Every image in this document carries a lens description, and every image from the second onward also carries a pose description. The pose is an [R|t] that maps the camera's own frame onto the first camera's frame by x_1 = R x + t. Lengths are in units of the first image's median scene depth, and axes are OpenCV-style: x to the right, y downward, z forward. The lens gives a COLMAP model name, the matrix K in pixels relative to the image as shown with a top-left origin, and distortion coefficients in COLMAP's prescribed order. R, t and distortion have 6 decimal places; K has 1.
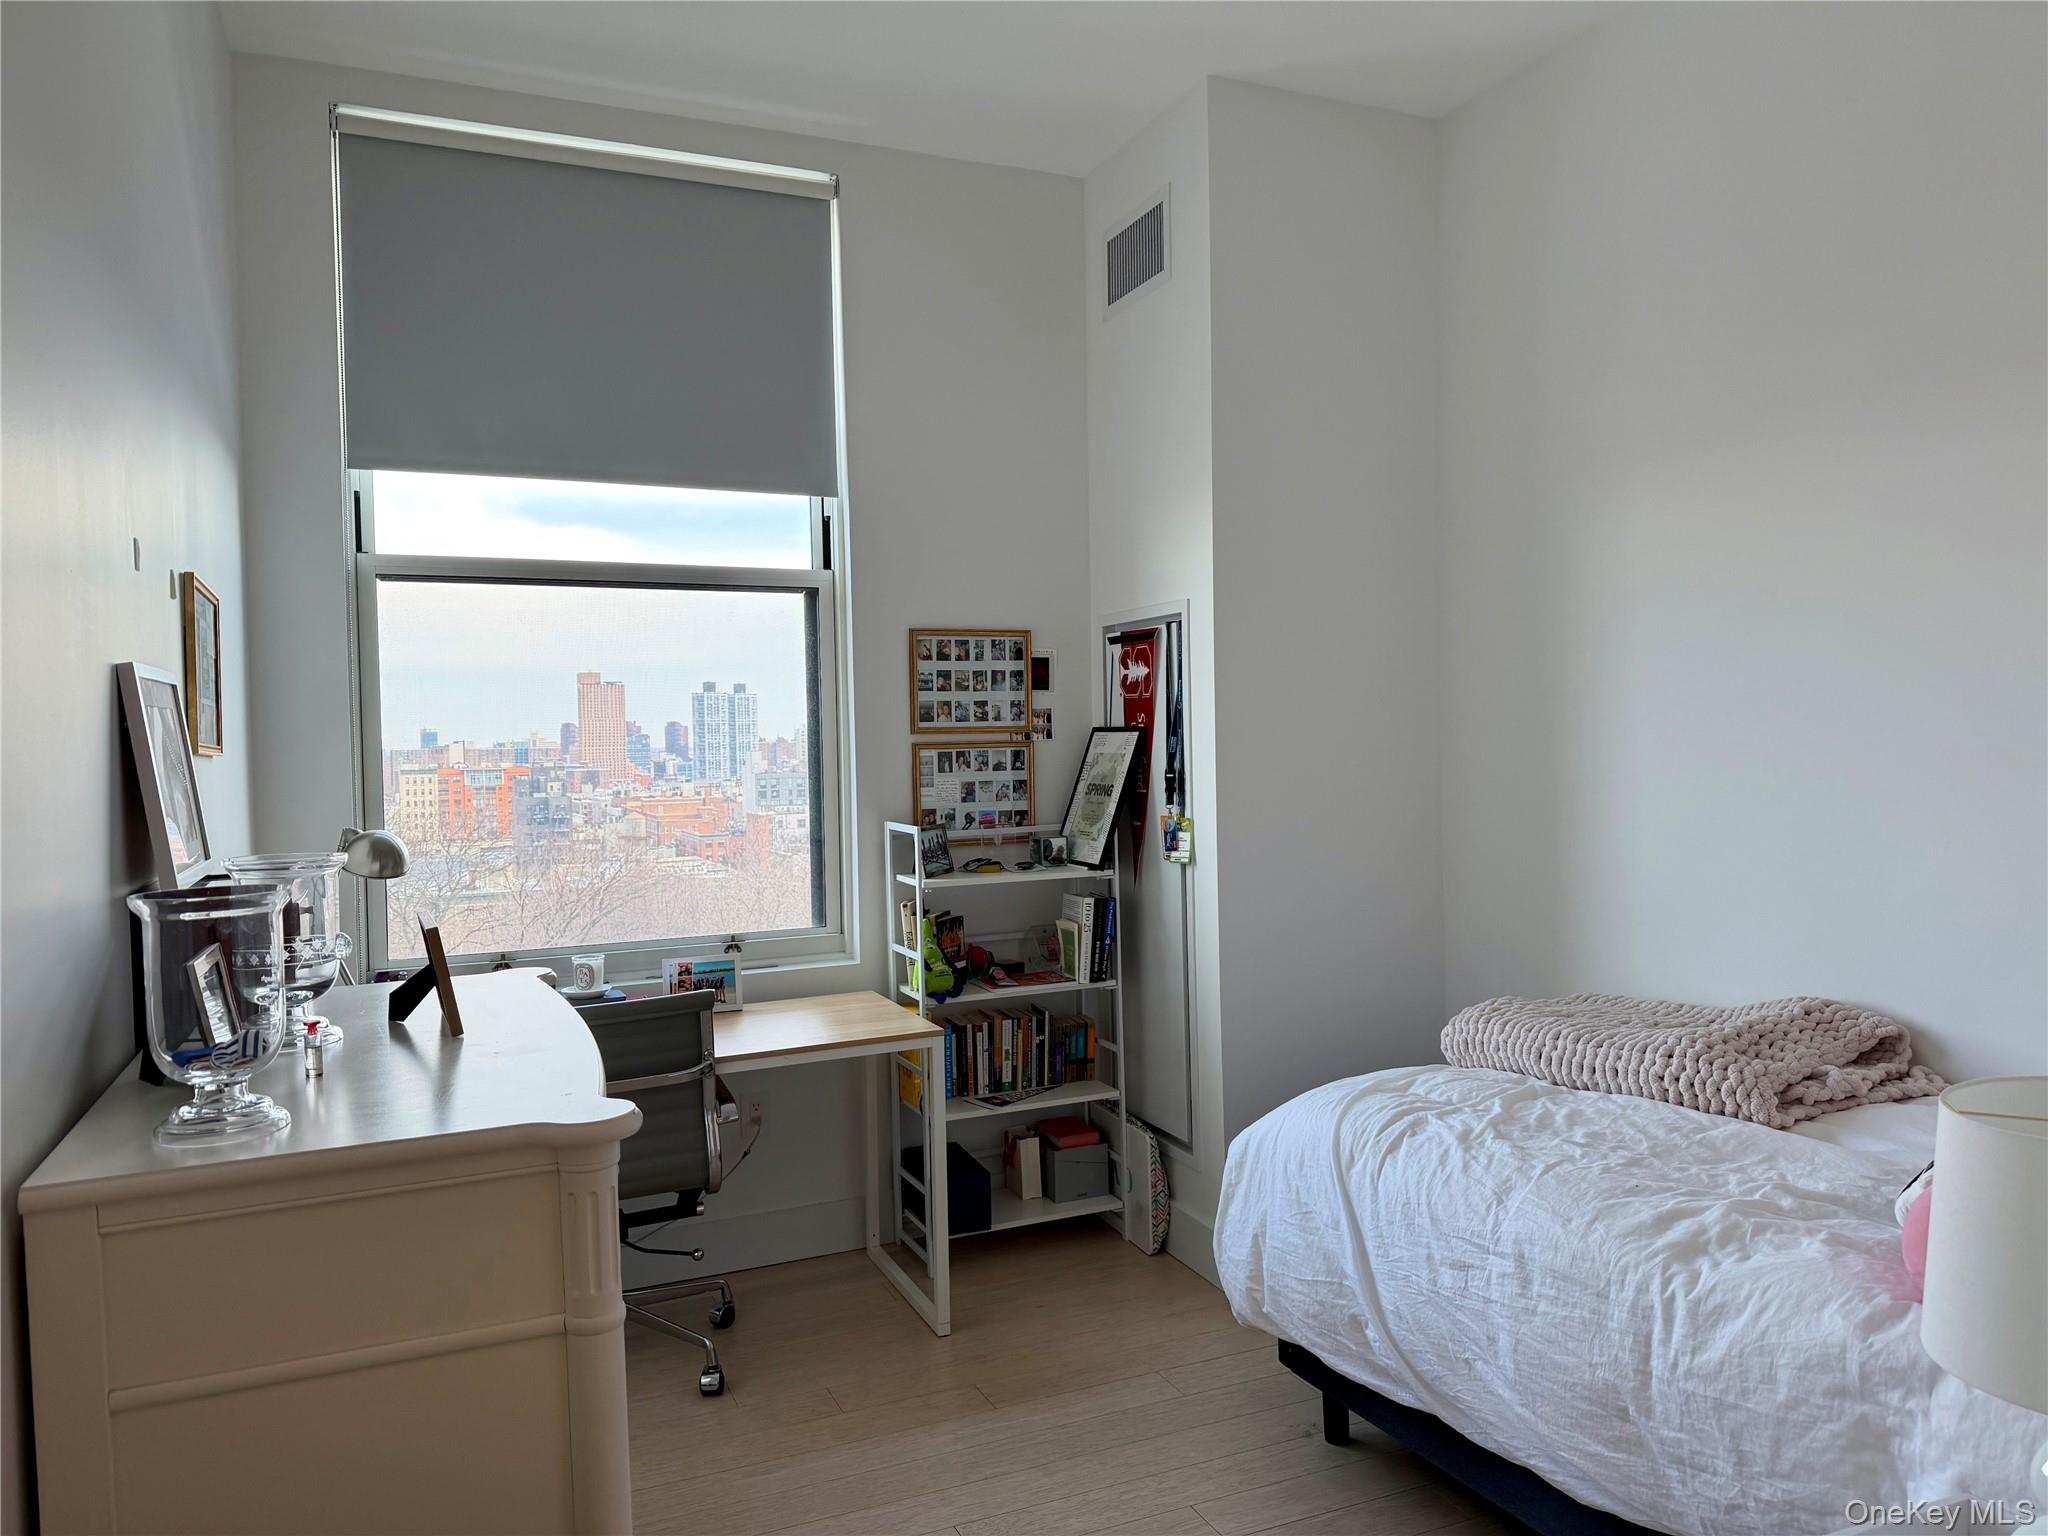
lens RADIAL K [[1429.2, 0, 1009.4], [0, 1429.2, 840.4], [0, 0, 1]] dist [0.067043, -0.084510]
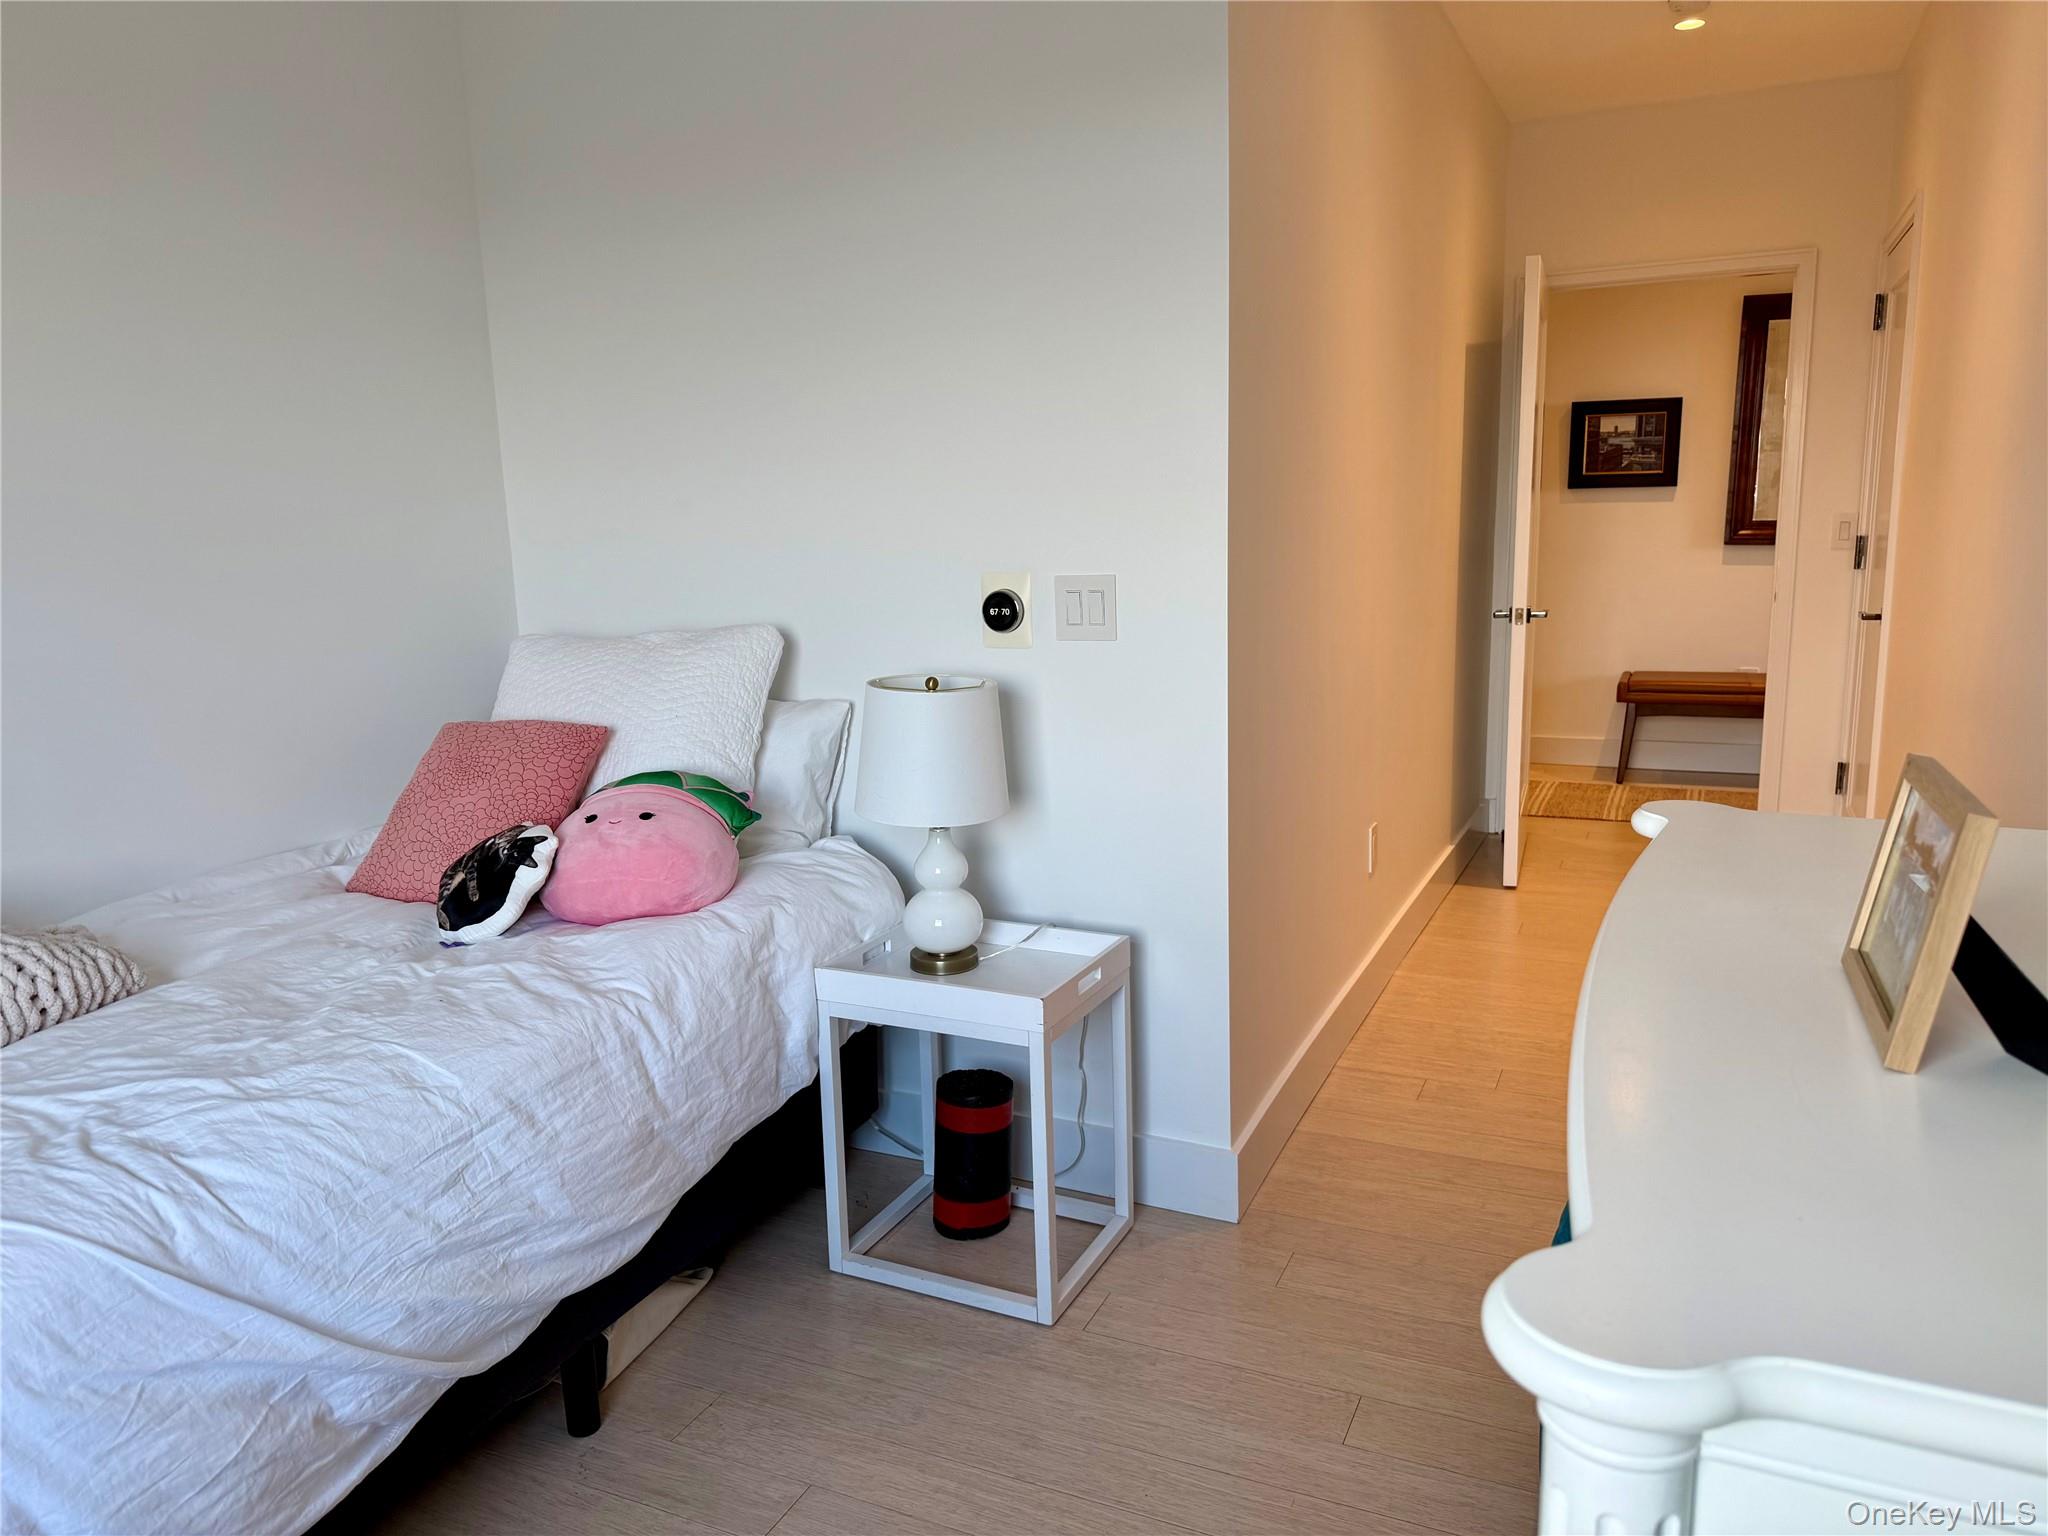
lens RADIAL K [[1429.2, 0, 1022.7], [0, 1429.2, 767.1], [0, 0, 1]] dist [0.067043, -0.084510]
pose [[-0.660133, -0.097478, 0.744797, -0.506989], [0.096910, 0.972205, 0.213135, -0.068331], [-0.744871, 0.212876, -0.632338, 1.355006]]
